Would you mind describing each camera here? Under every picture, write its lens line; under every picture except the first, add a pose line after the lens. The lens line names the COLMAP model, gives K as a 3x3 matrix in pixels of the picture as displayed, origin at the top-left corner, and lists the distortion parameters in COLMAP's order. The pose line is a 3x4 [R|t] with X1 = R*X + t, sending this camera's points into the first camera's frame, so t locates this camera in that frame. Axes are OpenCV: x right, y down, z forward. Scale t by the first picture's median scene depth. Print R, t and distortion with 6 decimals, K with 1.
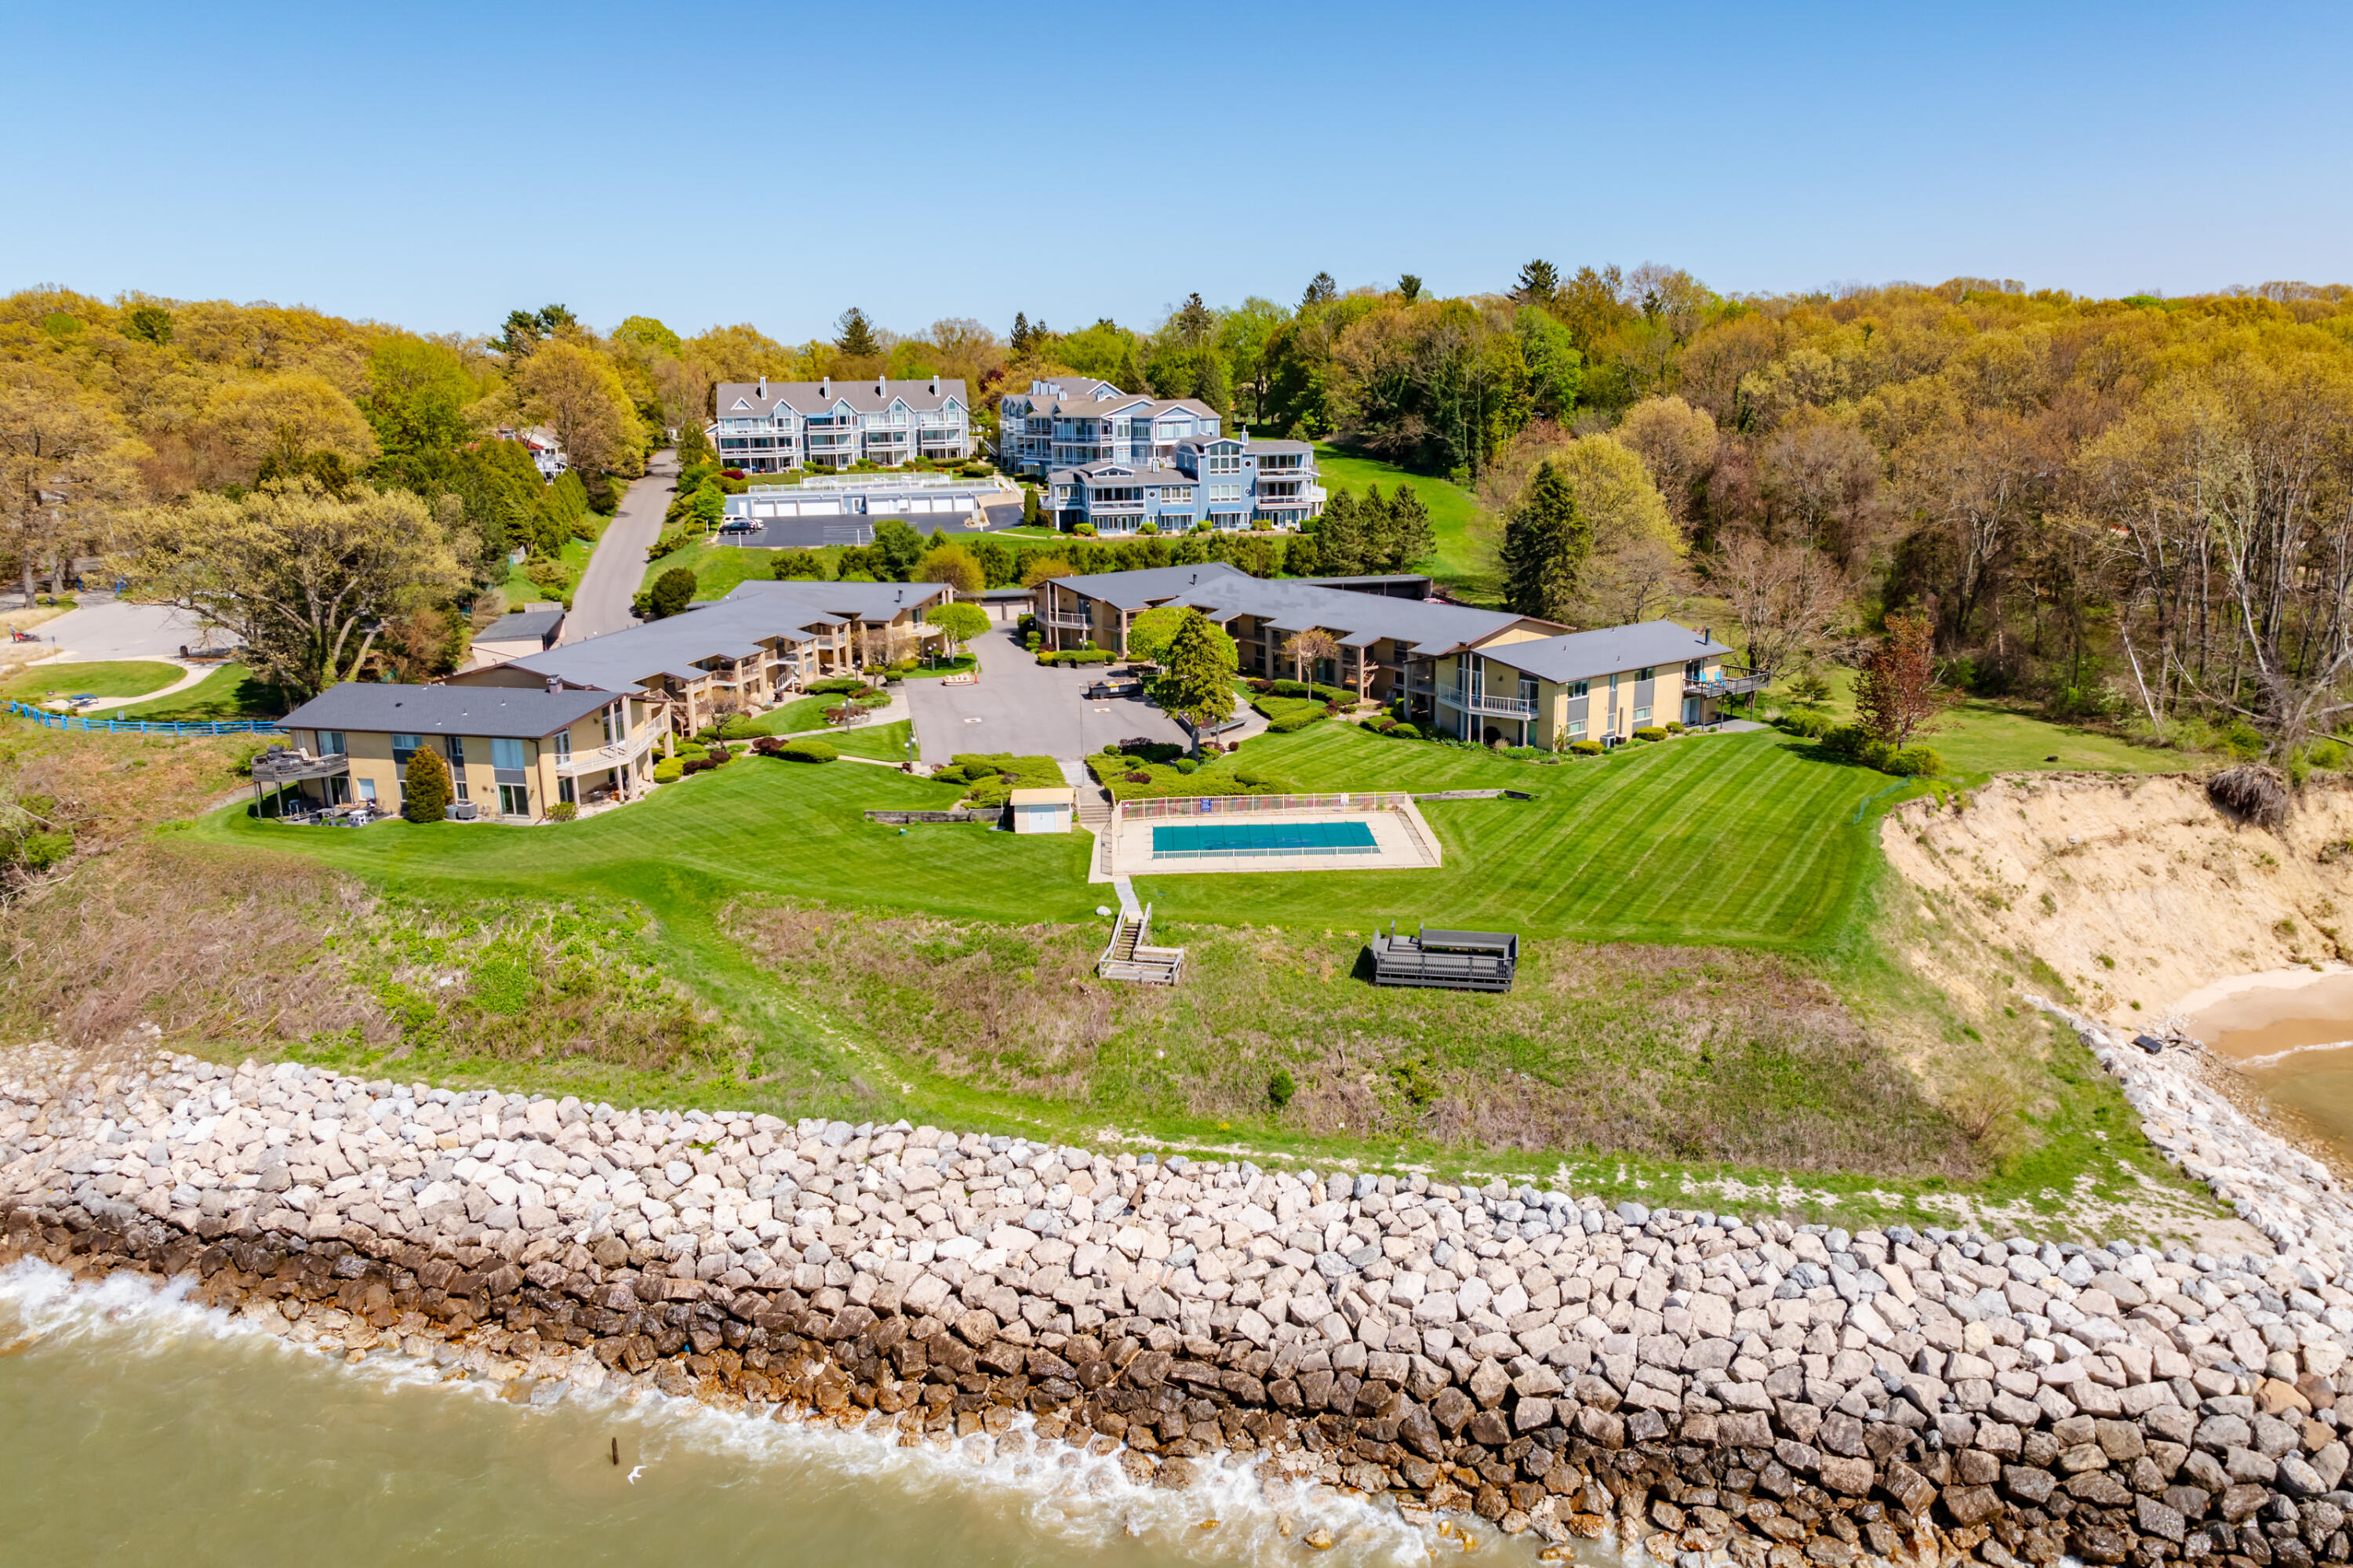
lens RADIAL K [[1659.9, 0, 1182.6], [0, 1659.9, 776.5], [0, 0, 1]] dist [-0.037209, 0.022417]
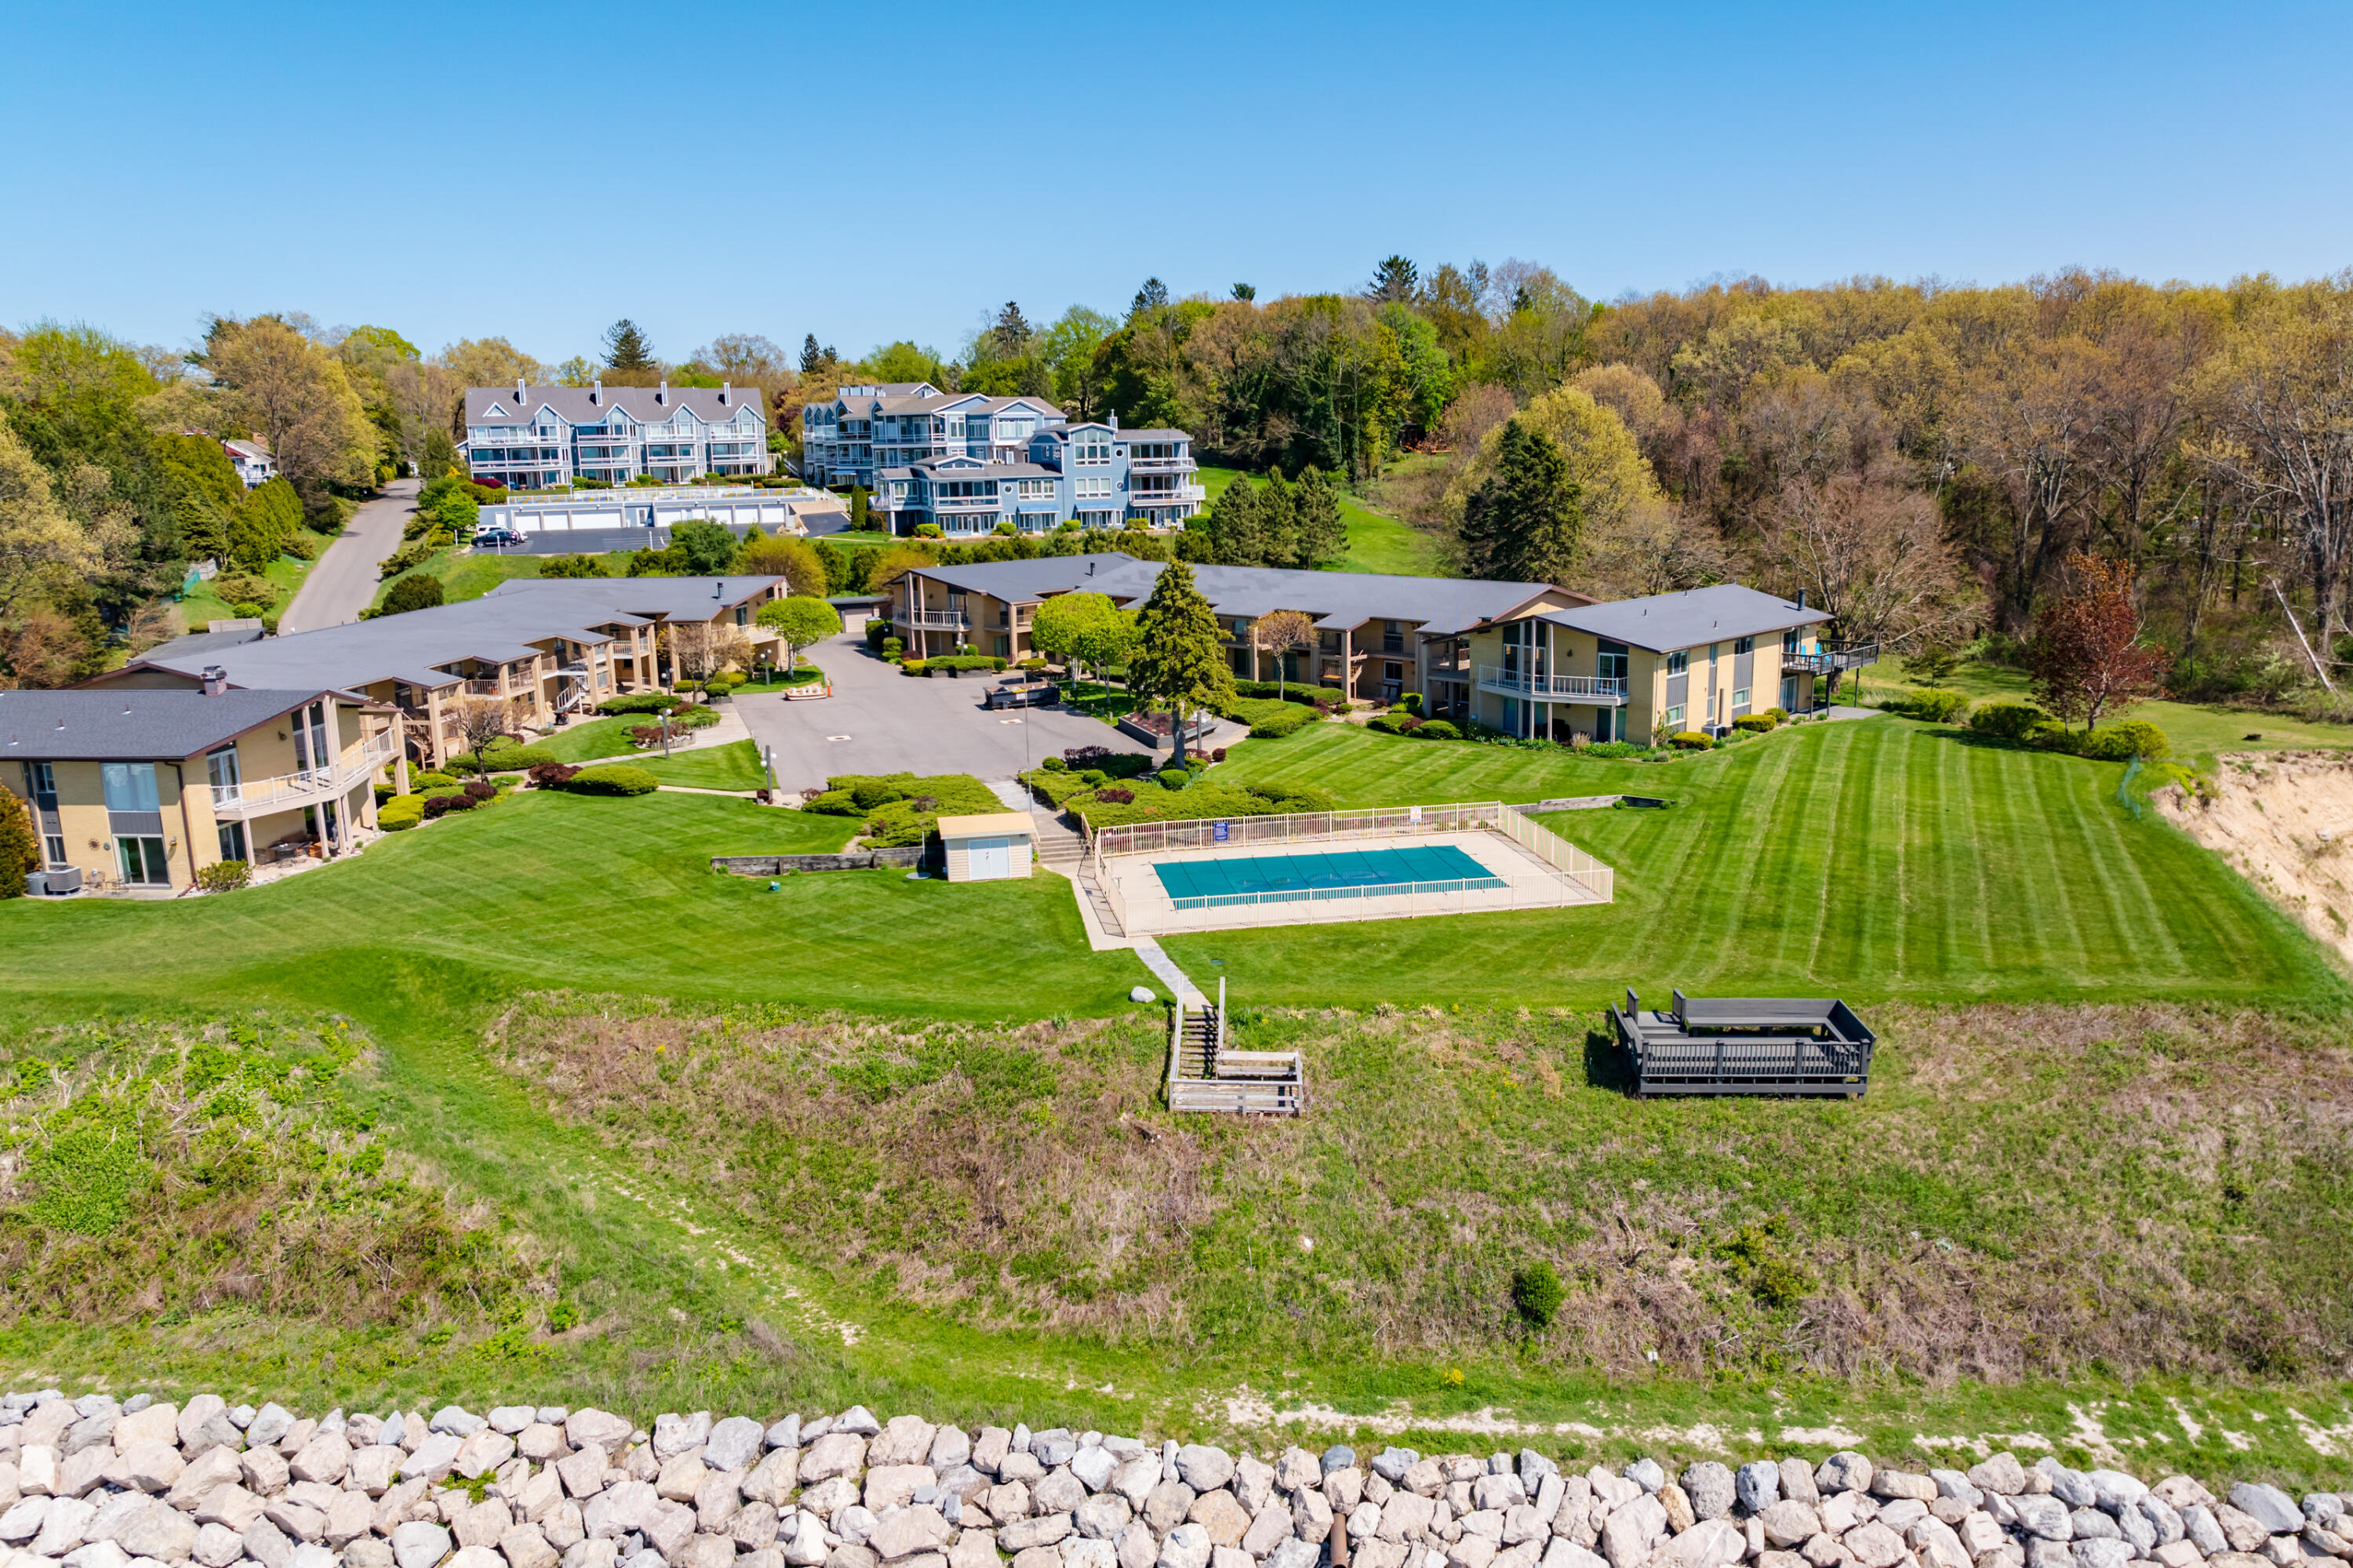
lens RADIAL K [[1659.9, 0, 1182.6], [0, 1659.9, 776.5], [0, 0, 1]] dist [-0.037209, 0.022417]
pose [[0.990720, -0.032039, 0.132087, -0.083868], [0.037224, 0.998623, -0.036972, 0.018034], [-0.130720, 0.041546, 0.990548, 0.292517]]
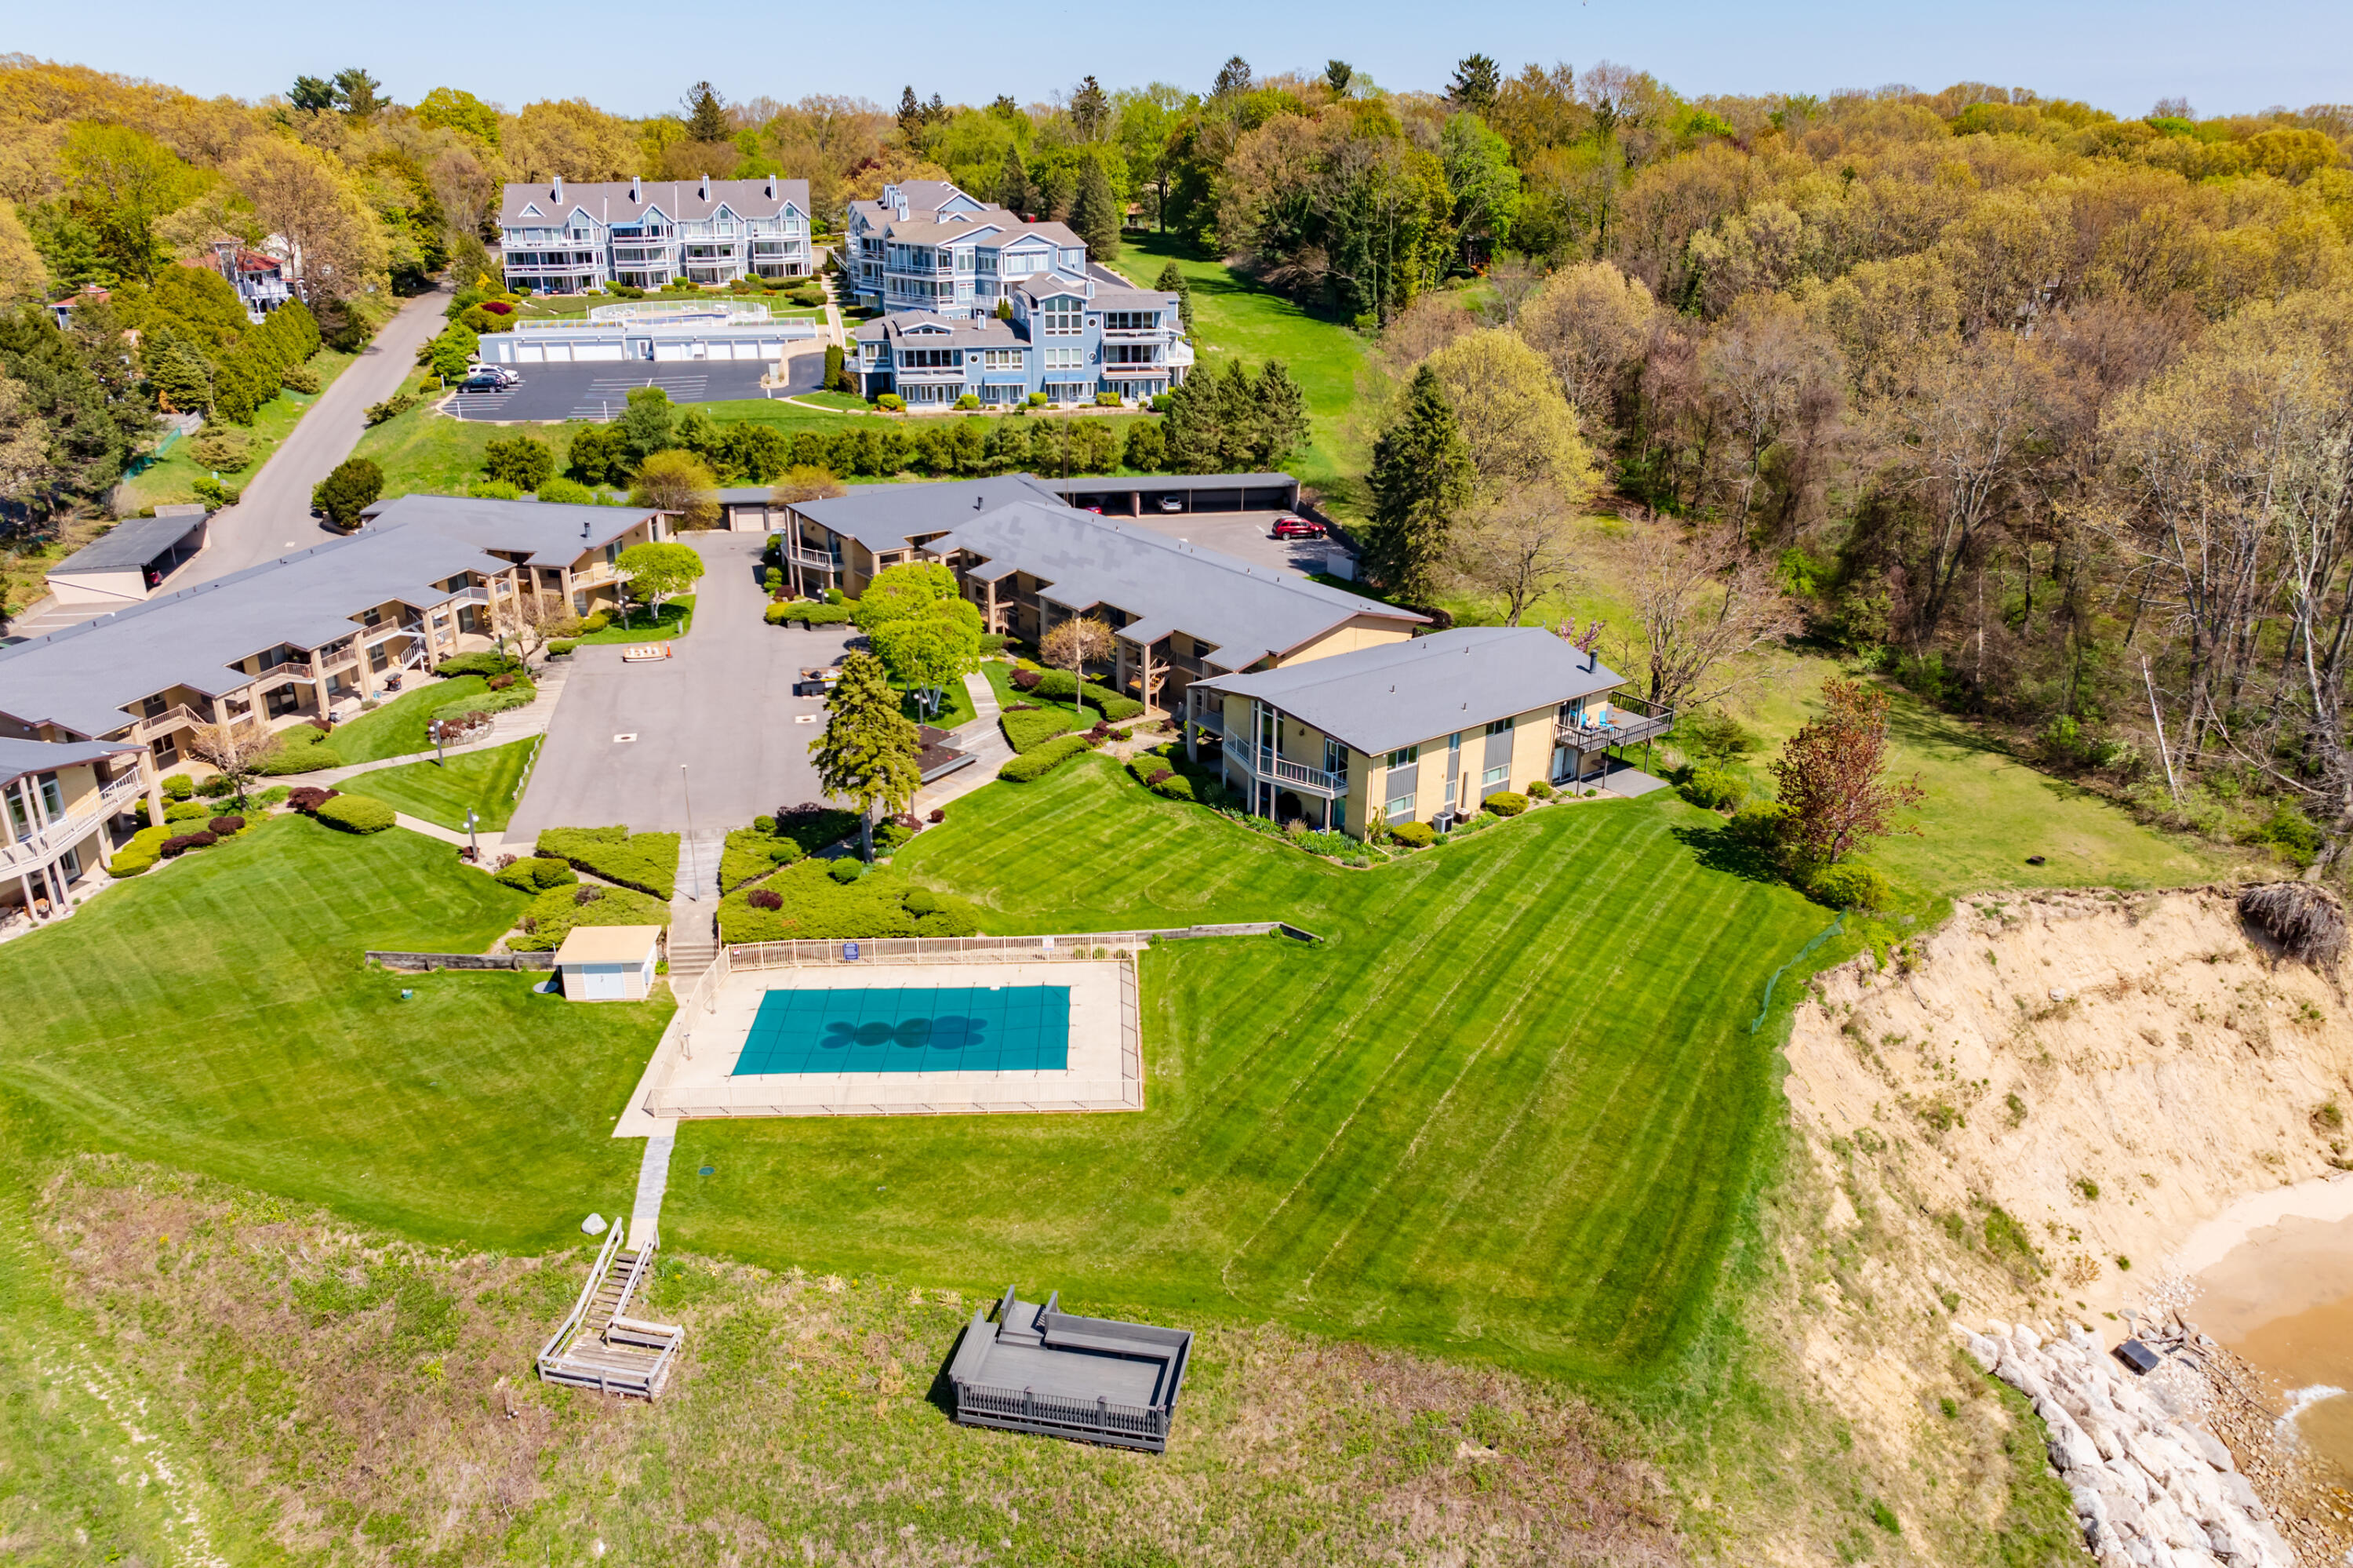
lens RADIAL K [[1659.9, 0, 1182.6], [0, 1659.9, 776.5], [0, 0, 1]] dist [-0.037209, 0.022417]
pose [[0.999538, 0.018351, 0.024245, 0.125272], [-0.021474, 0.990540, 0.135535, -0.141787], [-0.021529, -0.135993, 0.990476, 0.279818]]
